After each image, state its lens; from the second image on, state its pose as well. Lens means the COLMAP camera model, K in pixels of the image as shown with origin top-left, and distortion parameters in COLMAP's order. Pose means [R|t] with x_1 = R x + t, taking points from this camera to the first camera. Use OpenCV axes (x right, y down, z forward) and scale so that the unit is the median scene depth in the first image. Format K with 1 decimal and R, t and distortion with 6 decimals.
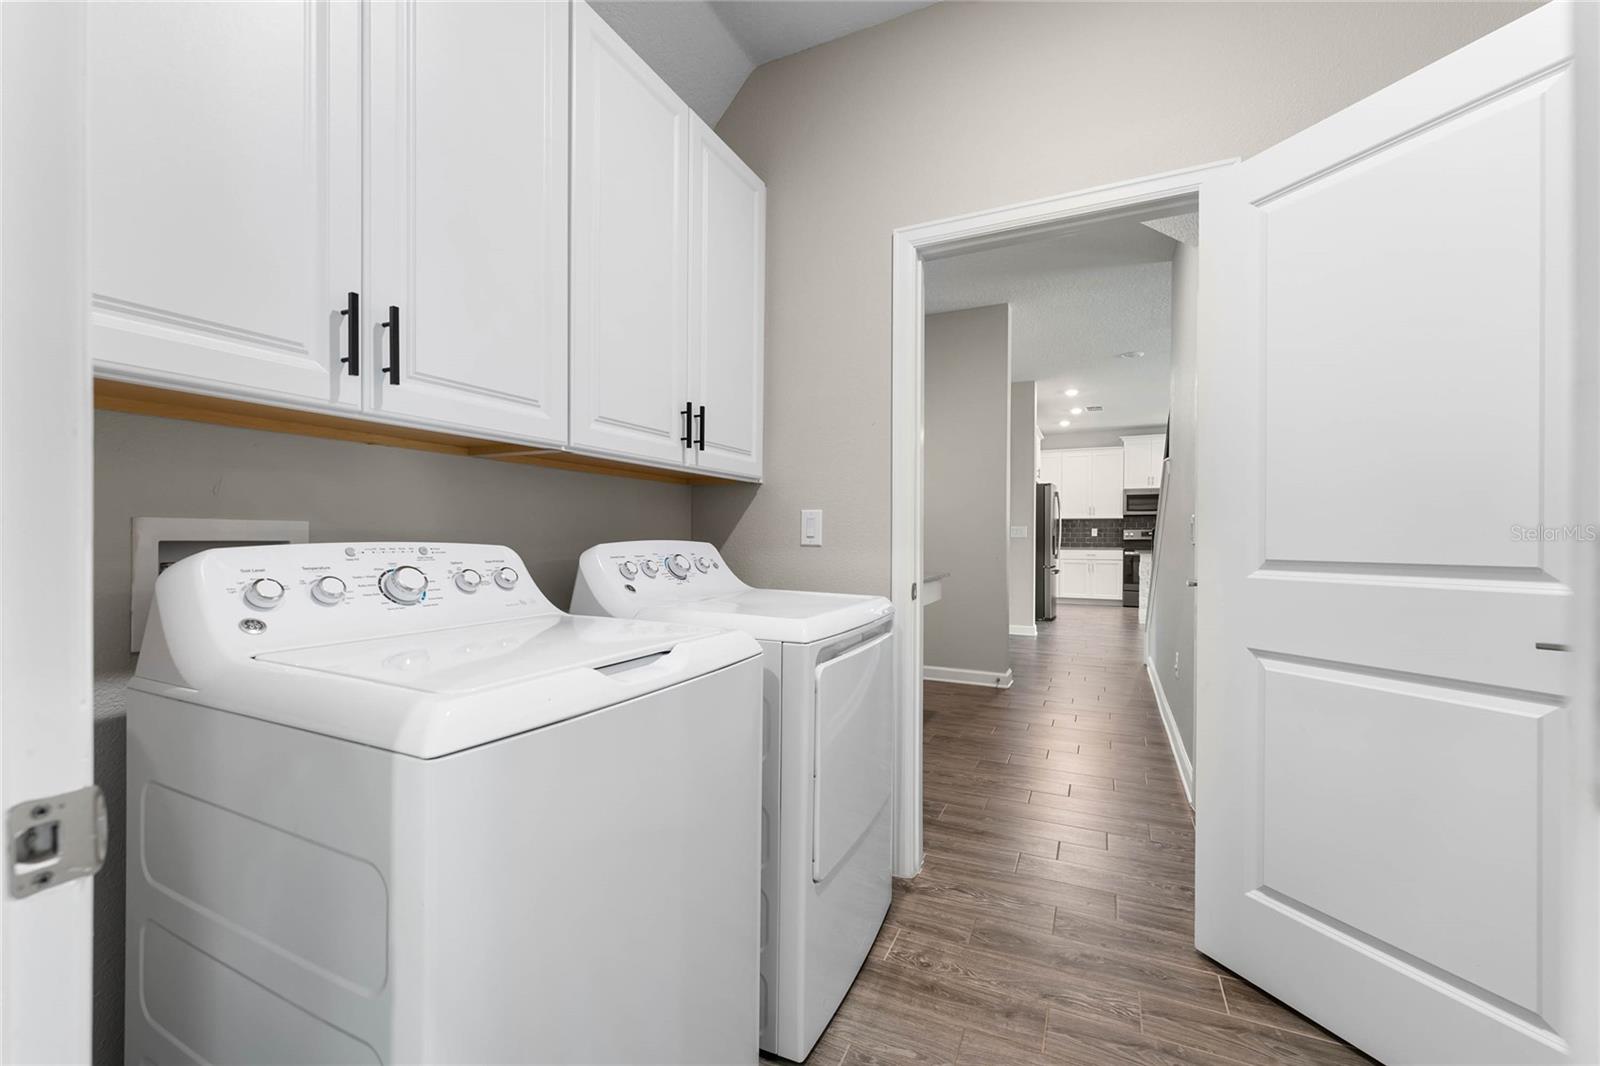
lens RADIAL K [[625.7, 0, 806.1], [0, 625.7, 510.4], [0, 0, 1]] dist [0.001431, 0.000127]
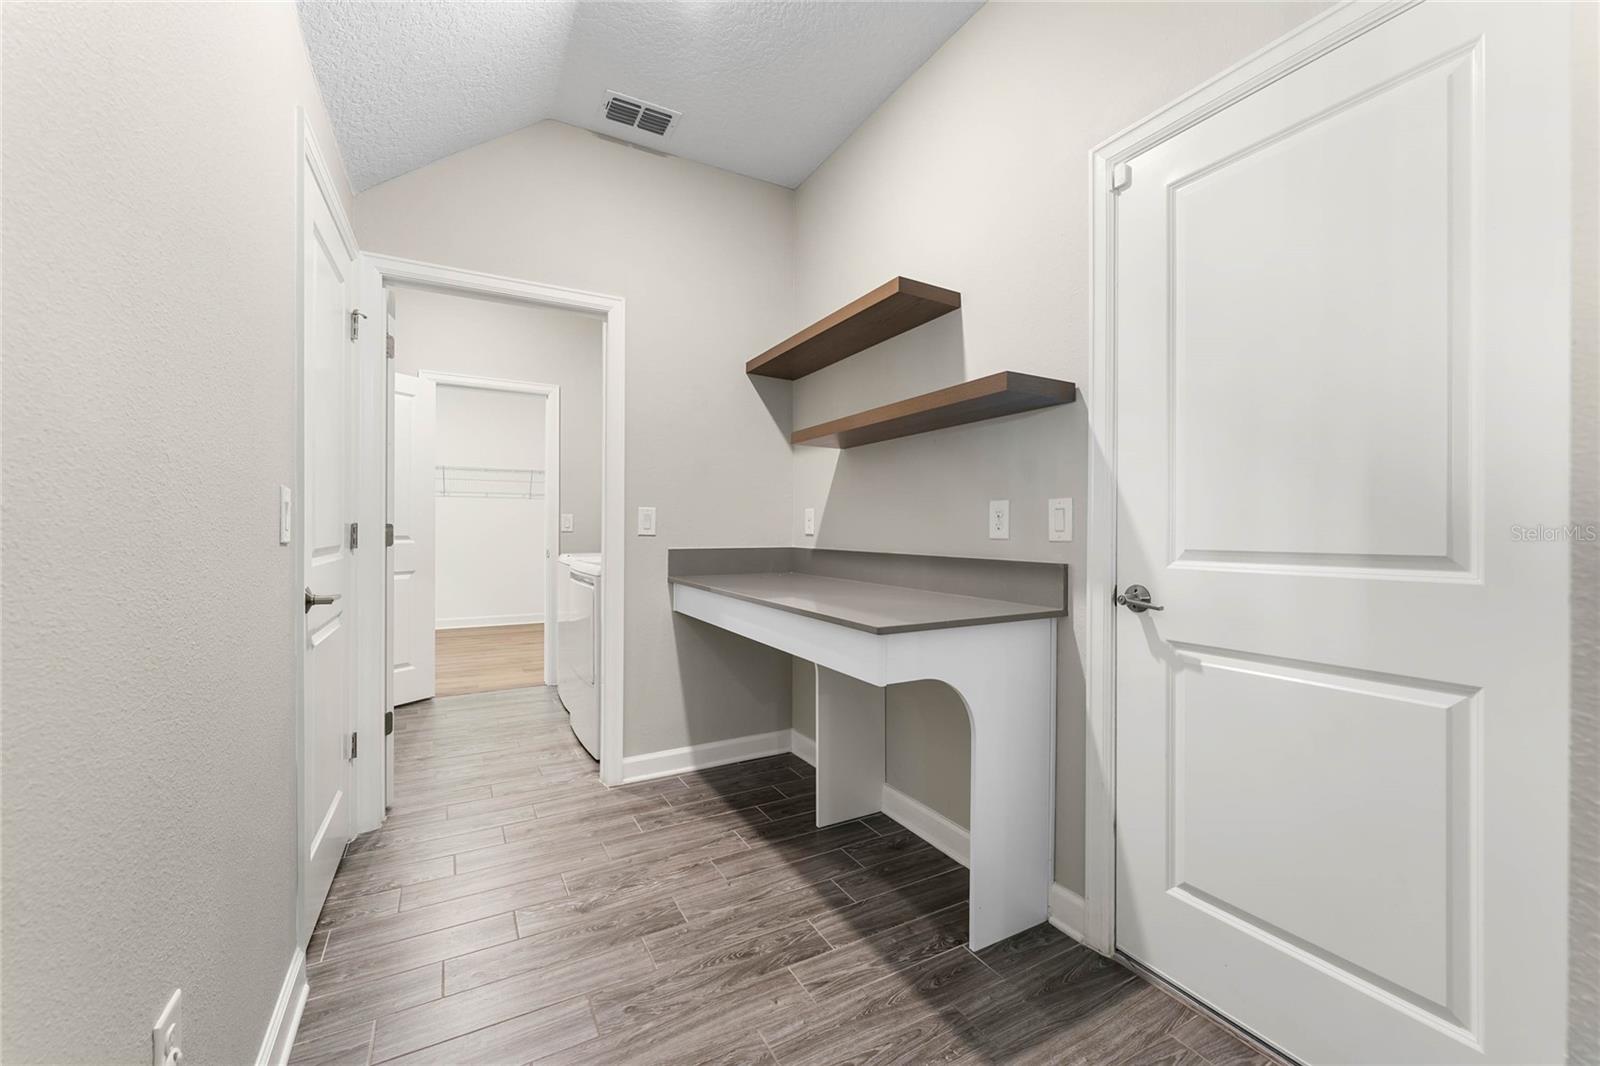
lens RADIAL K [[643.9, 0, 810.0], [0, 643.9, 524.4], [0, 0, 1]] dist [0.000638, 0.000159]
pose [[-0.579308, -0.017720, -0.814916, 0.861726], [0.022463, 0.999037, -0.037693, 0.079576], [0.814799, -0.040141, -0.578352, 1.790613]]
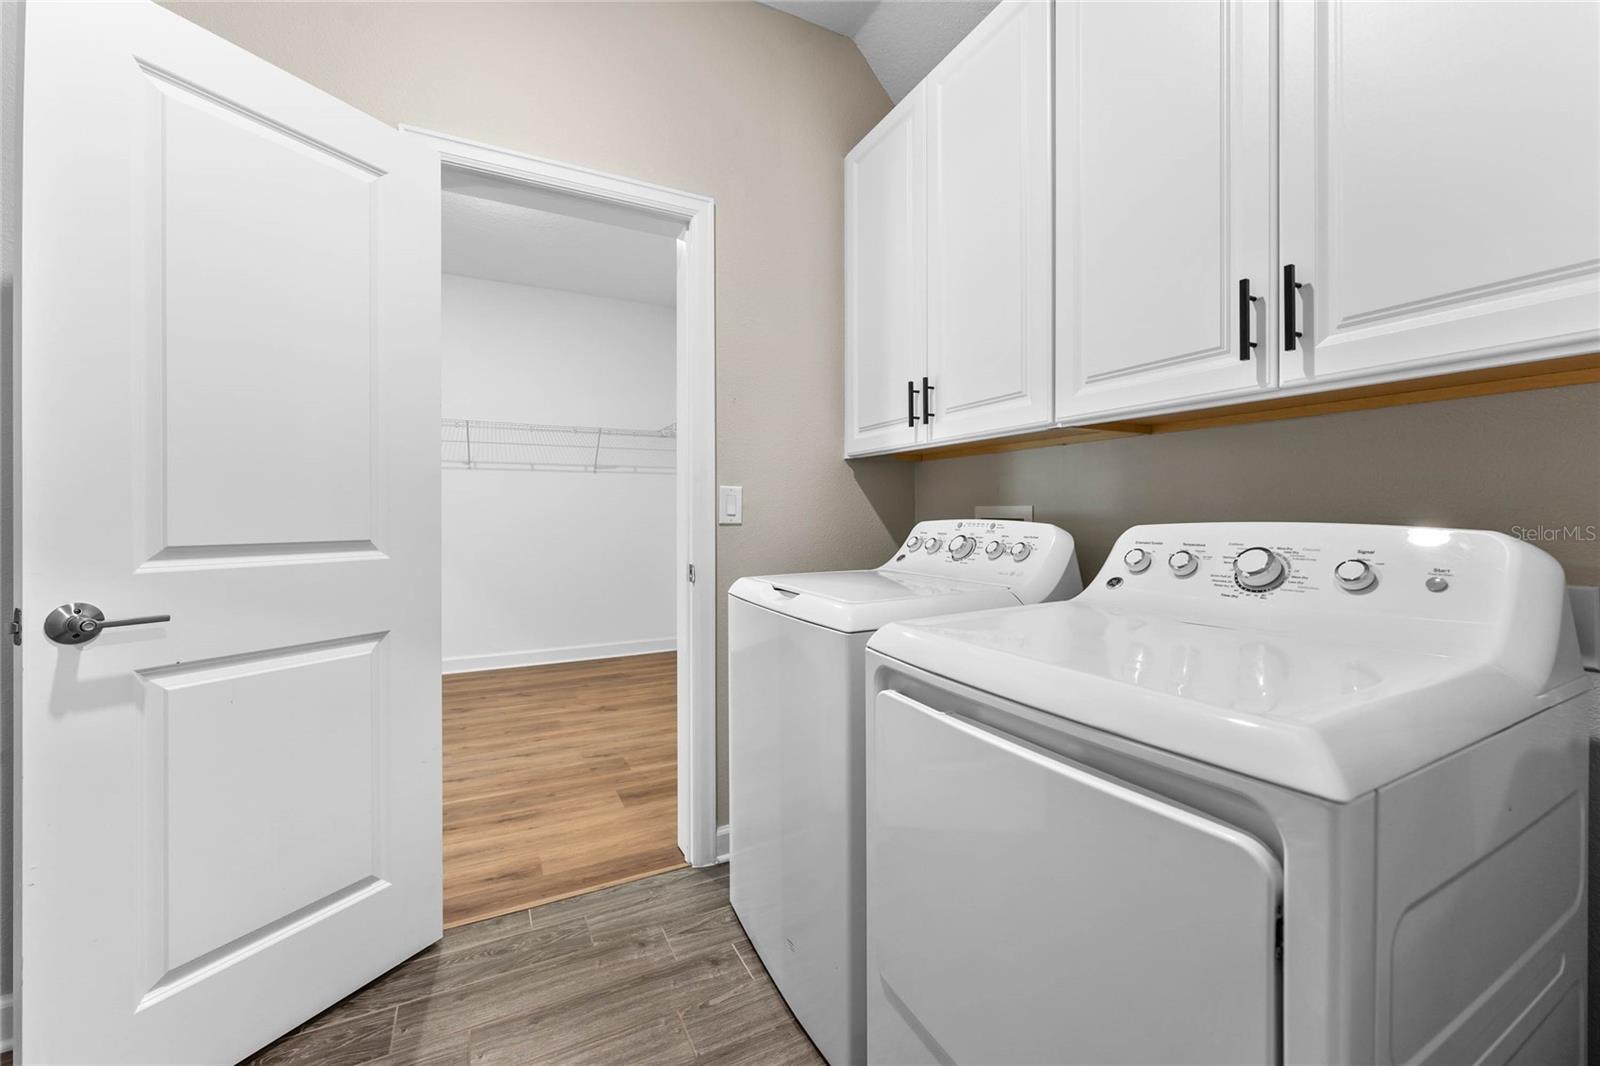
lens RADIAL K [[625.7, 0, 806.1], [0, 625.7, 510.4], [0, 0, 1]] dist [0.001431, 0.000127]
pose [[-0.601101, -0.014414, -0.799043, 0.703279], [0.026181, 0.998945, -0.037716, 0.064082], [0.798744, -0.043591, -0.600090, 1.457161]]
